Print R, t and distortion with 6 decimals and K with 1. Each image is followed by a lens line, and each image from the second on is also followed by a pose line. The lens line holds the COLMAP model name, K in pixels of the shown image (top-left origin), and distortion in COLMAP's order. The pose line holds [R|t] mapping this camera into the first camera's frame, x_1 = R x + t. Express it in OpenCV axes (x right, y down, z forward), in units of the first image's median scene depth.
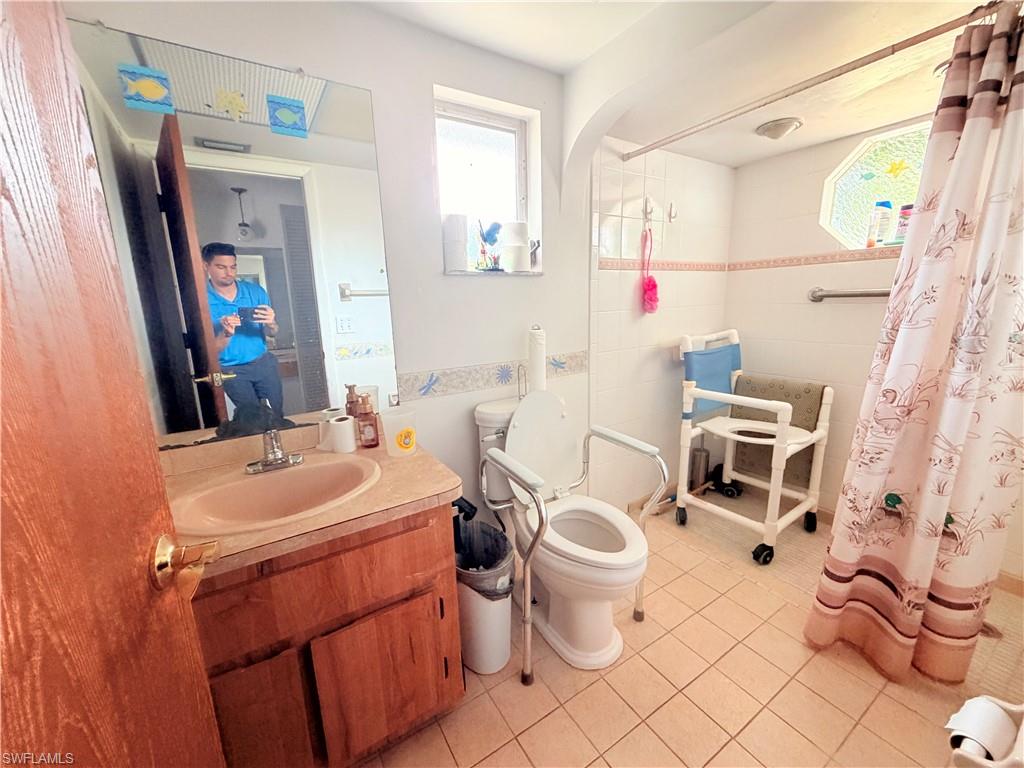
lens RADIAL K [[408.4, 0, 509.3], [0, 408.4, 389.2], [0, 0, 1]] dist [-0.001620, -0.000010]
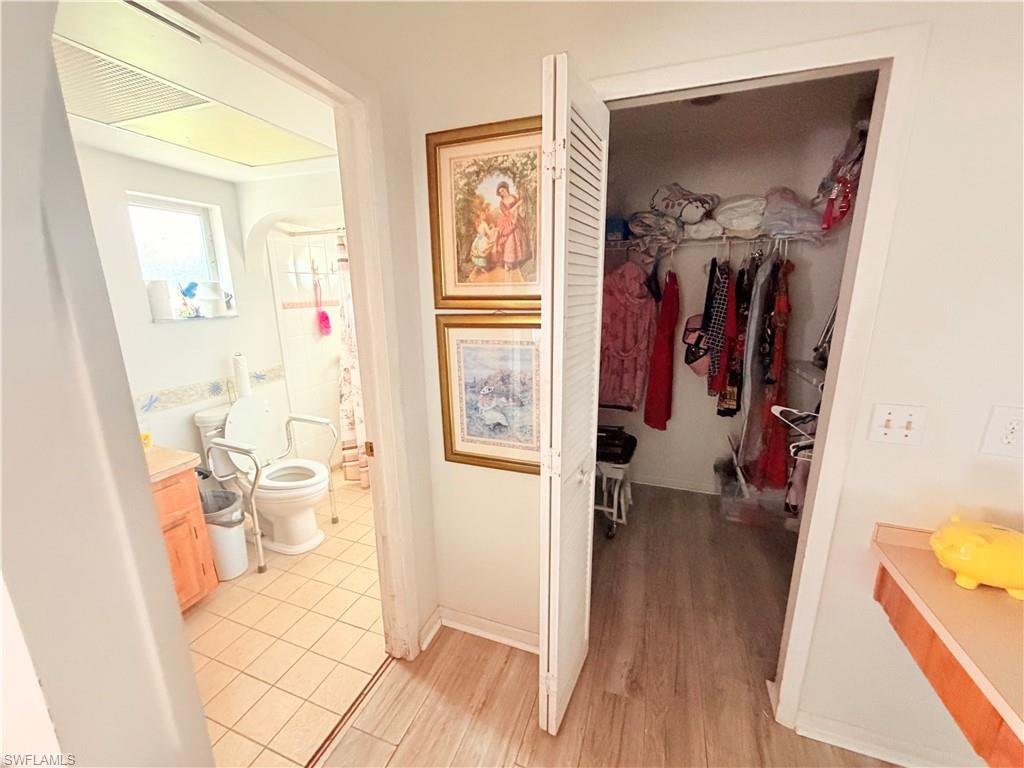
lens RADIAL K [[408.4, 0, 511.7], [0, 408.4, 383.4], [0, 0, 1]] dist [-0.001620, -0.000010]
pose [[0.793693, -0.119111, 0.596543, -0.041262], [0.116874, 0.992232, 0.042619, 0.005610], [-0.596986, 0.035894, 0.801448, -0.780978]]
